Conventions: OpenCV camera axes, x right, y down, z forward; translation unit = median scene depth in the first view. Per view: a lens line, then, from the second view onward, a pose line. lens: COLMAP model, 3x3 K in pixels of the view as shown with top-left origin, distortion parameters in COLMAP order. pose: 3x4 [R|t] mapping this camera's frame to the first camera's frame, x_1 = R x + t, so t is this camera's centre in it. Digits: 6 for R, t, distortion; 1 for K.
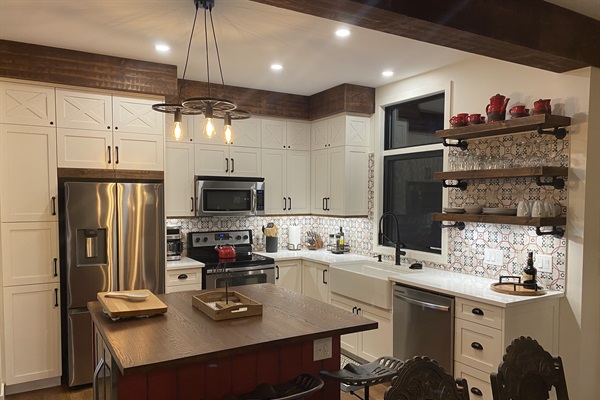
lens RADIAL K [[459.5, 0, 300.0], [0, 459.5, 200.3], [0, 0, 1]] dist [0.010441, -0.003988]
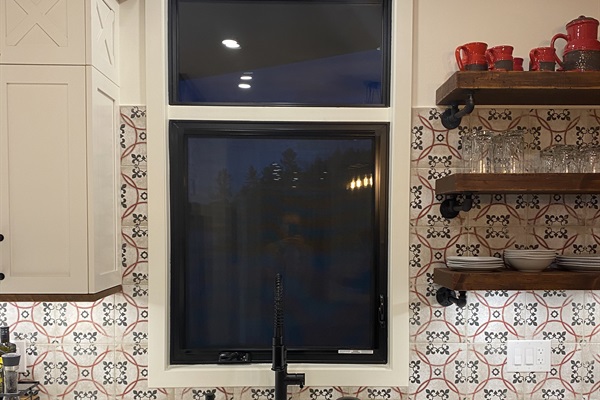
lens RADIAL K [[459.5, 0, 299.9], [0, 459.5, 200.1], [0, 0, 1]] dist [0.010441, -0.003988]
pose [[0.495007, -0.026954, 0.868471, -0.113228], [0.003441, 0.999572, 0.029062, -0.054004], [-0.868882, -0.011397, 0.494888, 0.931594]]
